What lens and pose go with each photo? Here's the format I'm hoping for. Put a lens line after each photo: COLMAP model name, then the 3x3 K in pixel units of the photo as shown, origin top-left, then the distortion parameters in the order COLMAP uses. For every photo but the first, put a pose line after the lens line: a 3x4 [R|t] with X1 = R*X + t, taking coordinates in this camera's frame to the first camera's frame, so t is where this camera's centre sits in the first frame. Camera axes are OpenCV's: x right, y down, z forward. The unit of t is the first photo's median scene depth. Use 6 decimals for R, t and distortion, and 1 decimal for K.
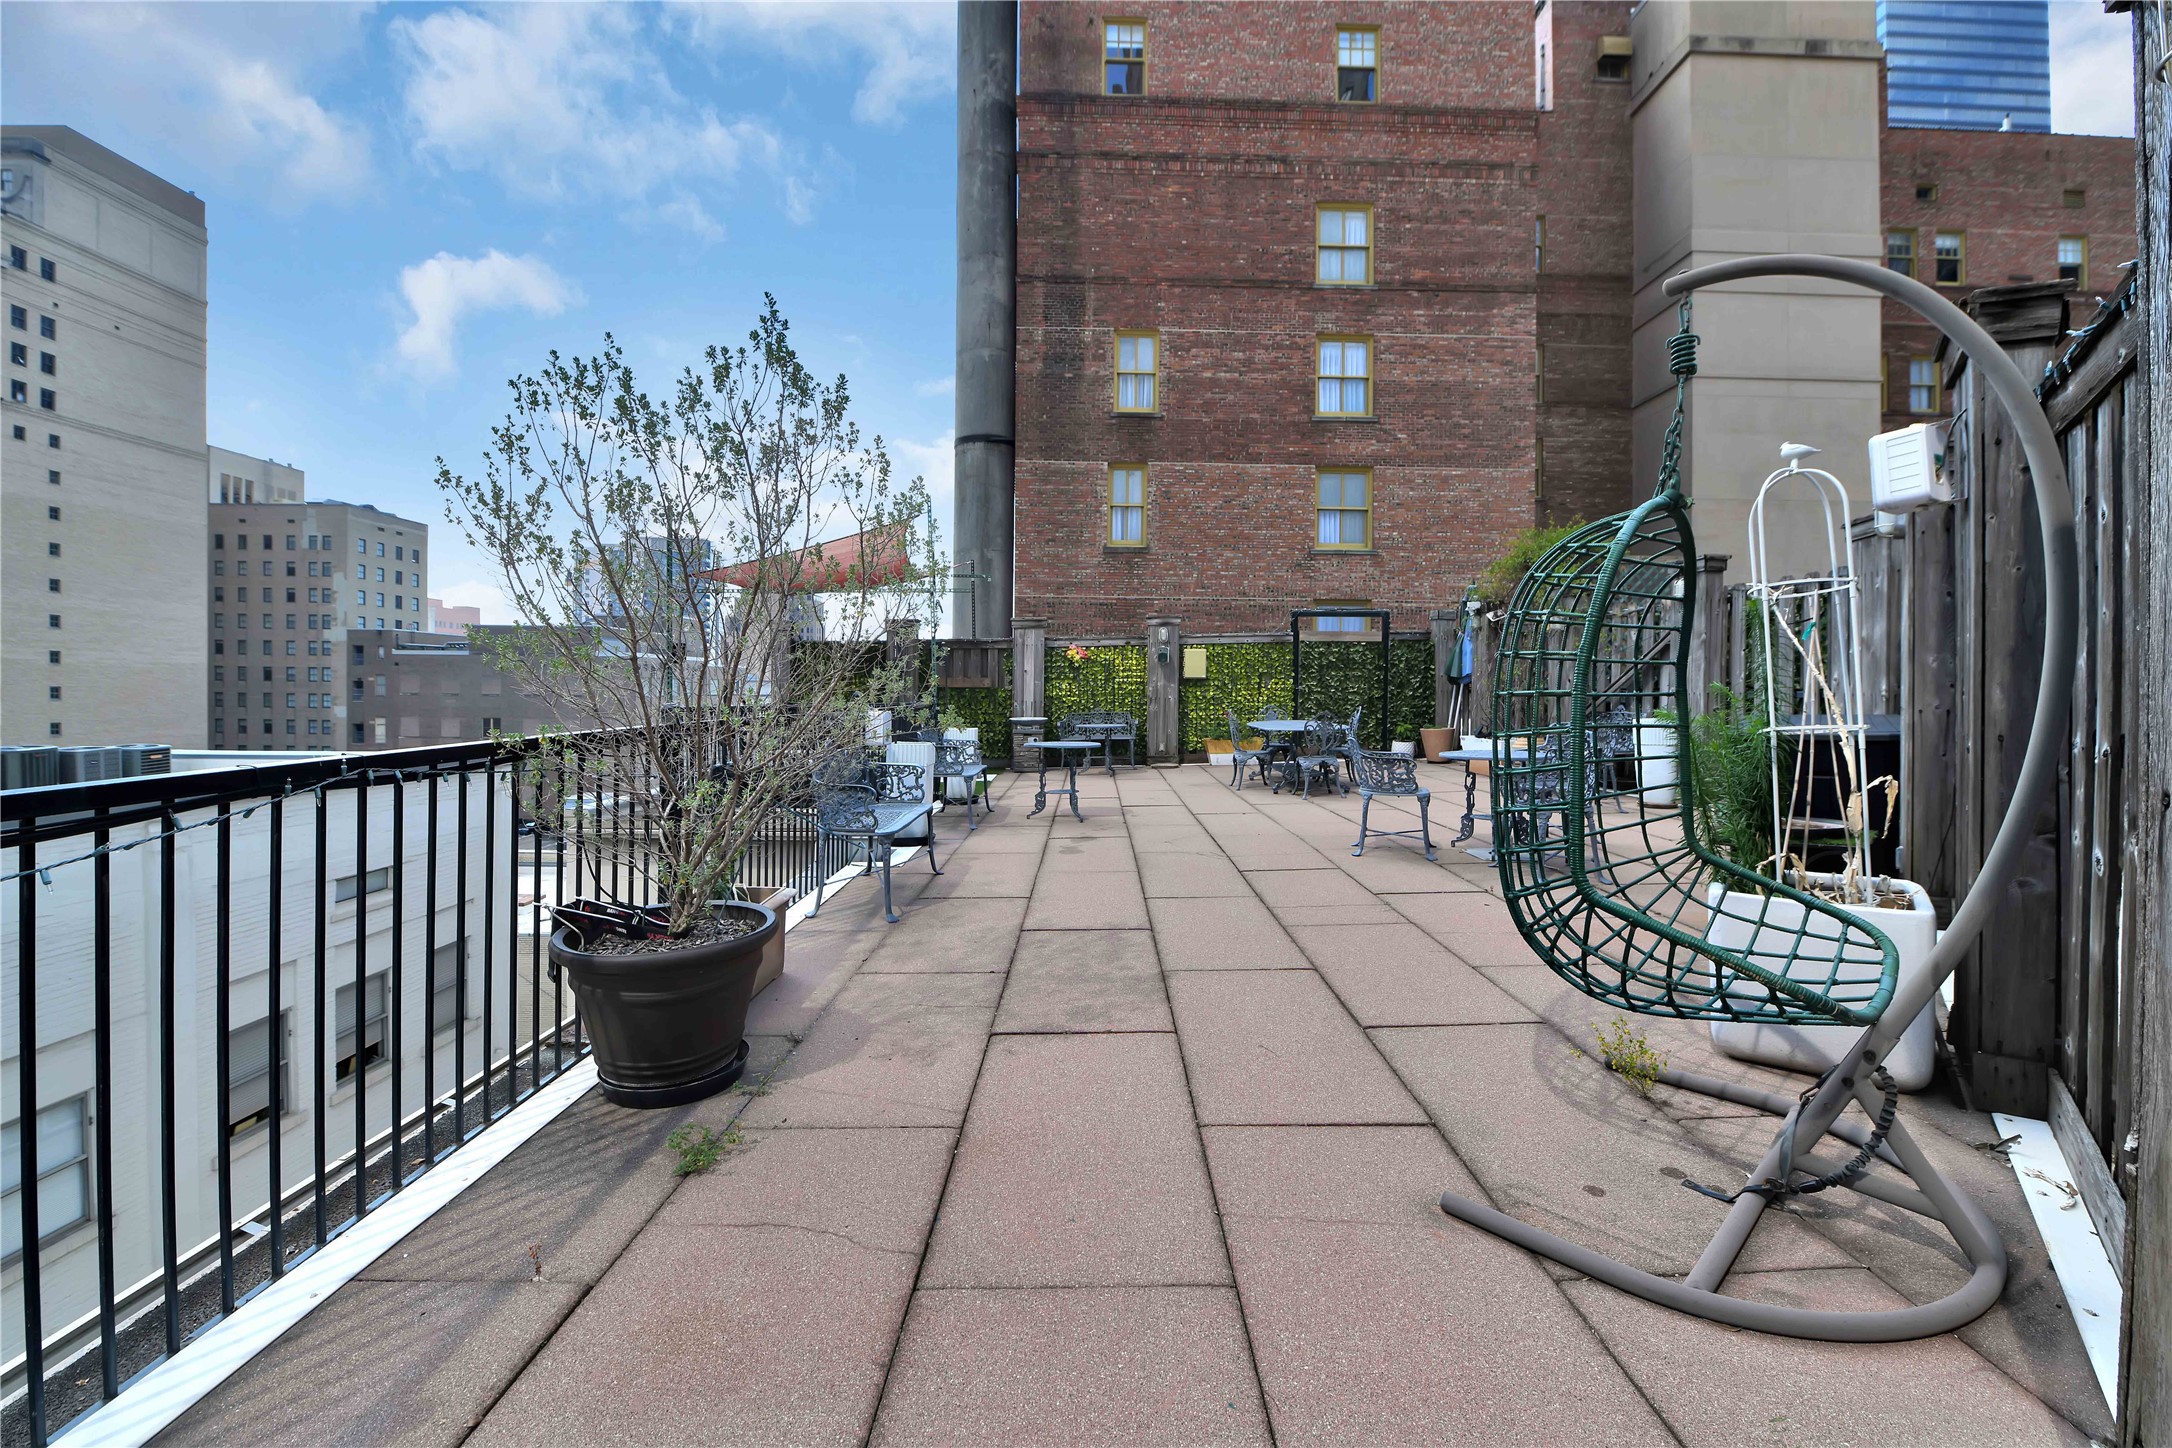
lens RADIAL K [[872.9, 0, 1091.8], [0, 872.9, 700.9], [0, 0, 1]] dist [-0.000036, -0.000006]
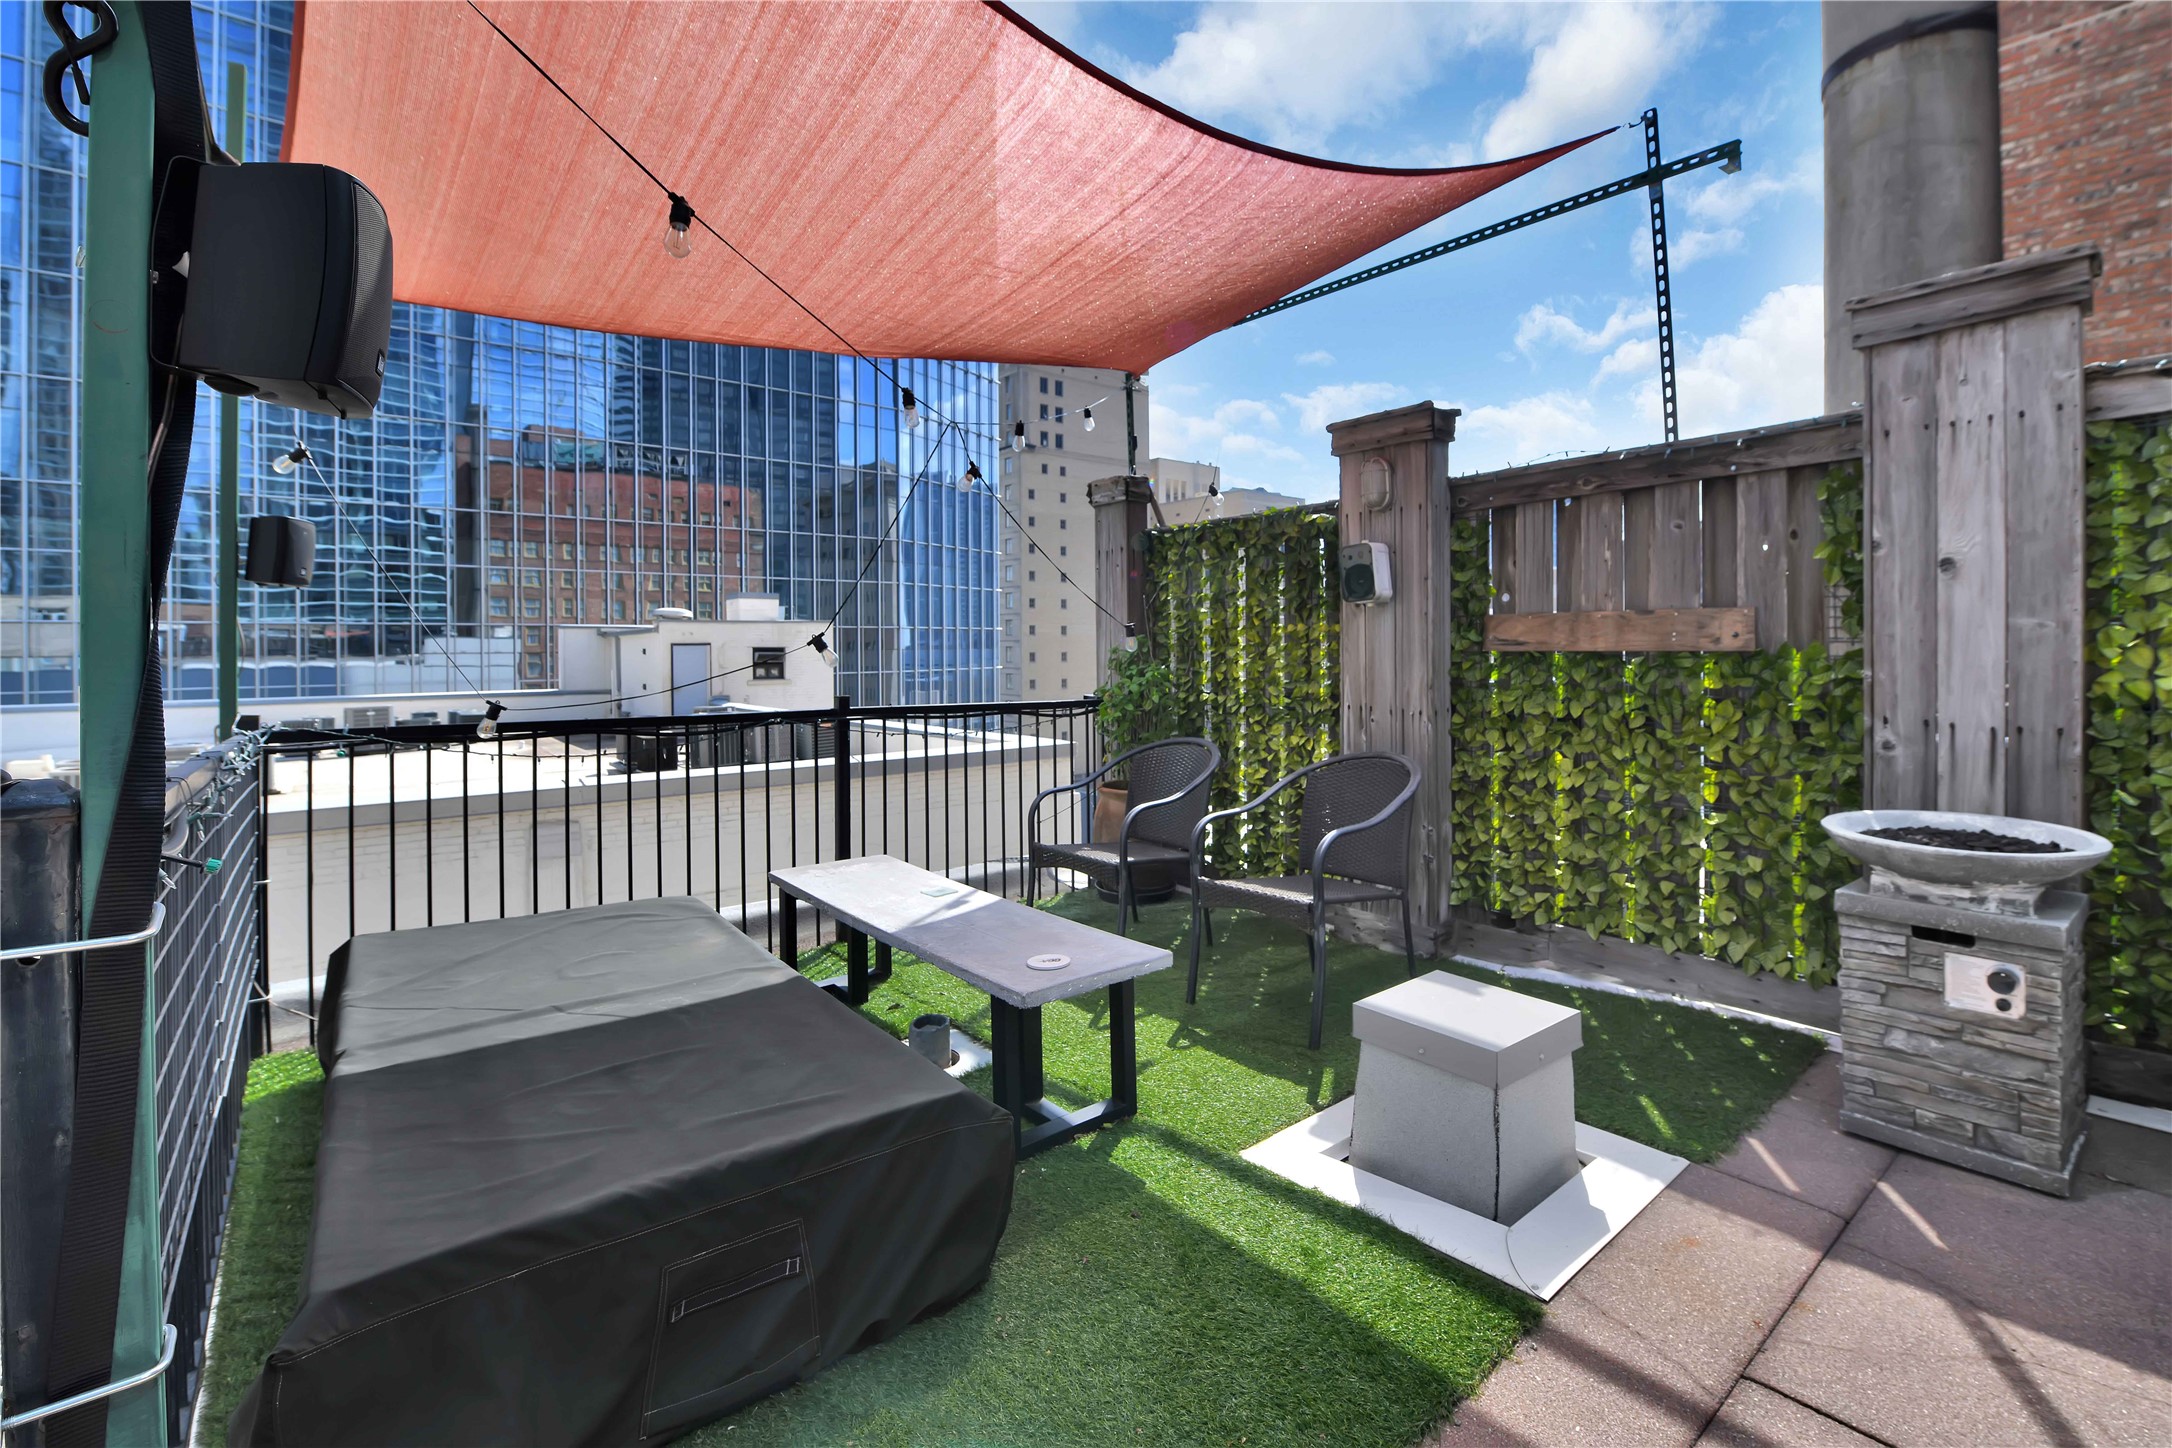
lens RADIAL K [[946.6, 0, 1084.7], [0, 946.6, 666.4], [0, 0, 1]] dist [-0.030244, -0.000211]
pose [[0.611823, 0.002649, -0.790990, -0.019225], [0.002831, 0.999981, 0.005539, -0.007827], [0.790989, -0.005628, 0.611804, 0.432447]]
